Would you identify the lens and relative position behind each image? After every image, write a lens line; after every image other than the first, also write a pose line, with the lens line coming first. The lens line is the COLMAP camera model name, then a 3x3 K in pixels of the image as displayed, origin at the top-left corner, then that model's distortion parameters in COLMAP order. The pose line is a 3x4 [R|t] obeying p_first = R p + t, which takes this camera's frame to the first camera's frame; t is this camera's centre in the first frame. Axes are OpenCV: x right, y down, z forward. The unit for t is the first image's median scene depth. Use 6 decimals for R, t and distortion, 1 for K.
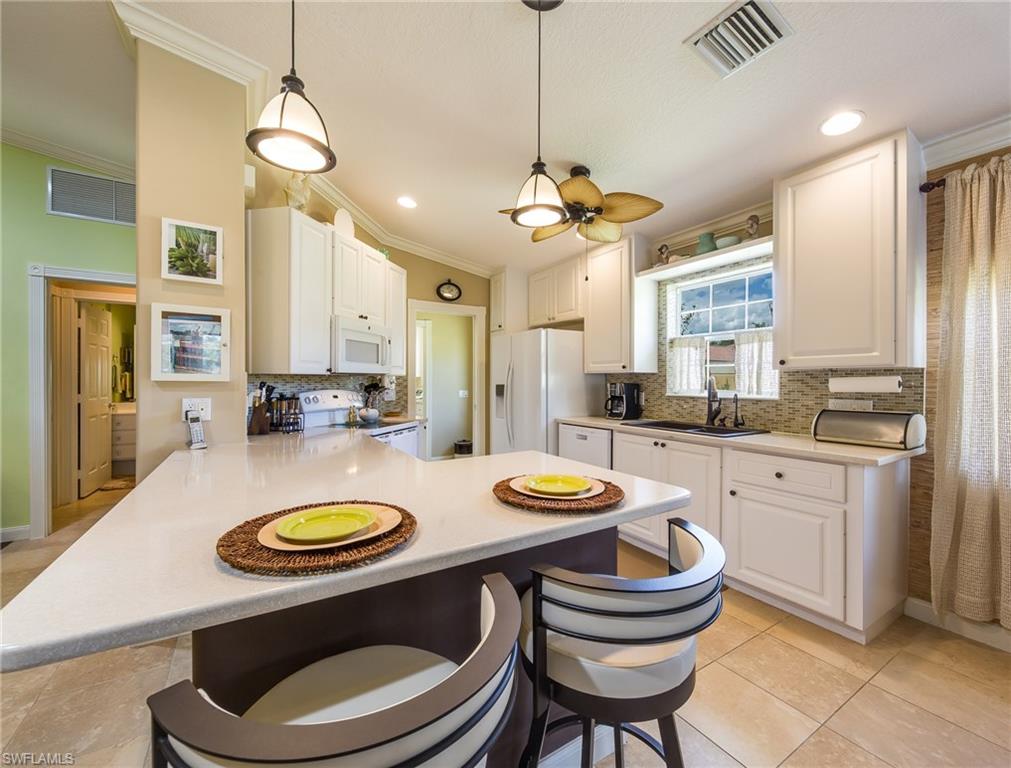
lens RADIAL K [[412.9, 0, 507.1], [0, 412.9, 383.1], [0, 0, 1]] dist [0.008933, -0.004074]
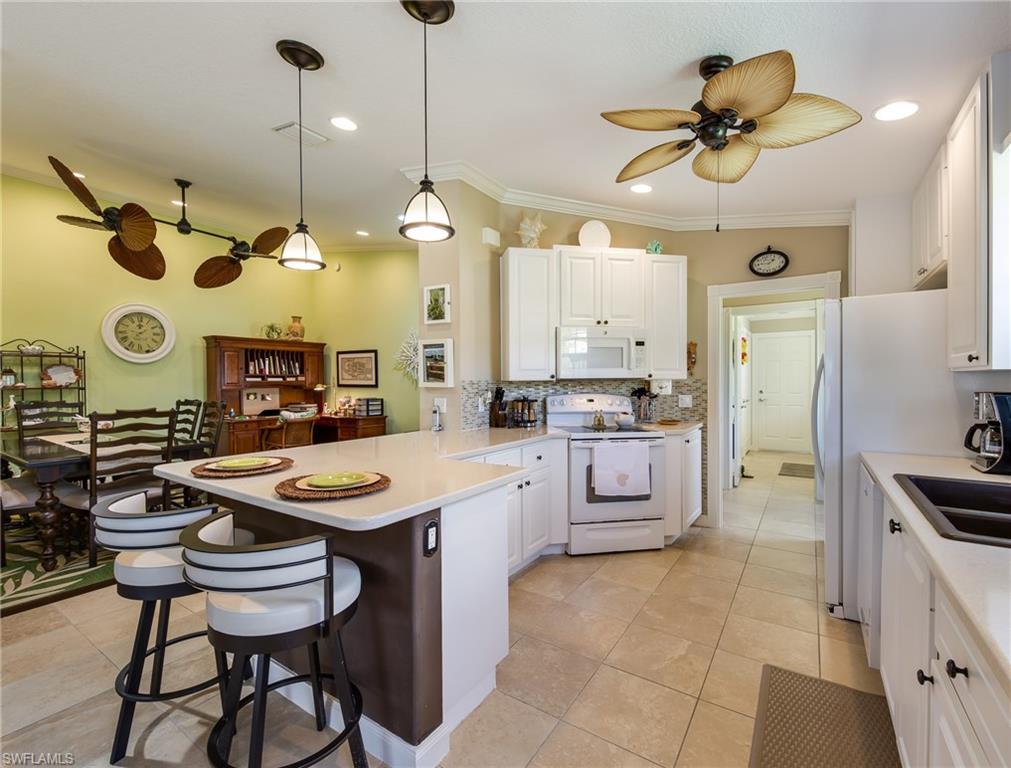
lens RADIAL K [[456.6, 0, 508.3], [0, 456.6, 387.2], [0, 0, 1]] dist [0.010460, -0.001873]
pose [[0.412277, 0.007895, -0.911024, 0.685276], [0.000964, 0.999958, 0.009102, -0.014811], [0.911058, -0.004631, 0.412252, 0.400086]]
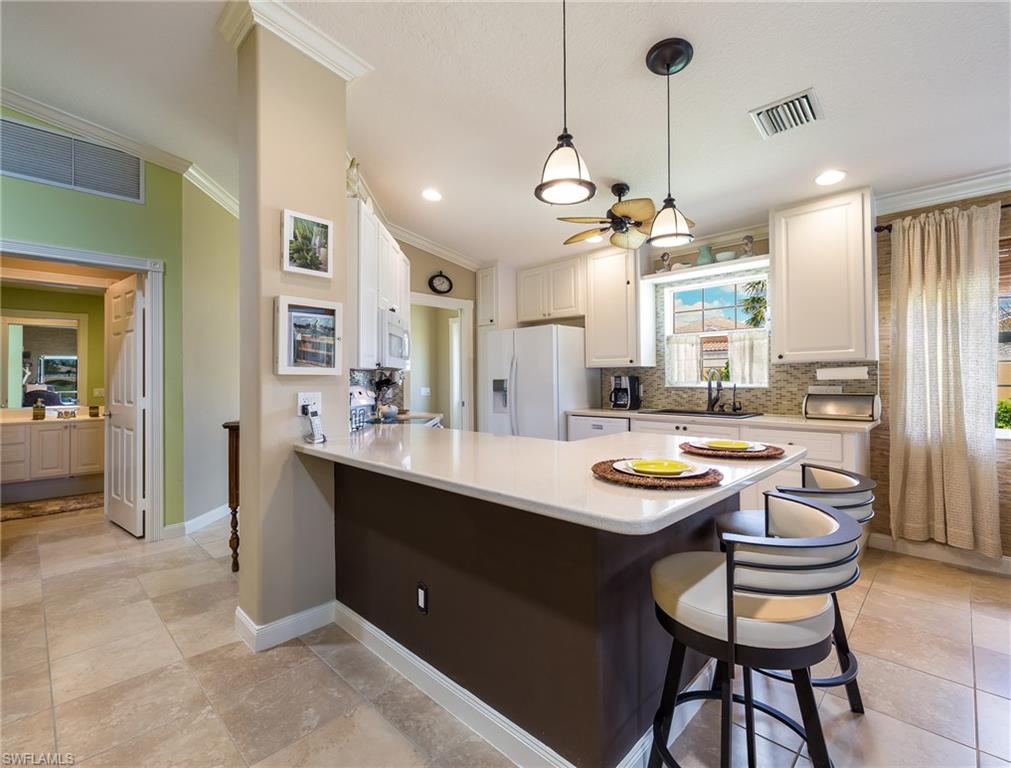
lens RADIAL K [[463.5, 0, 508.5], [0, 463.5, 374.5], [0, 0, 1]] dist [0.011098, -0.004190]
pose [[0.969300, -0.008603, 0.245729, -0.423971], [0.012476, 0.999821, -0.014210, 0.011667], [-0.245563, 0.016839, 0.969234, -0.139216]]
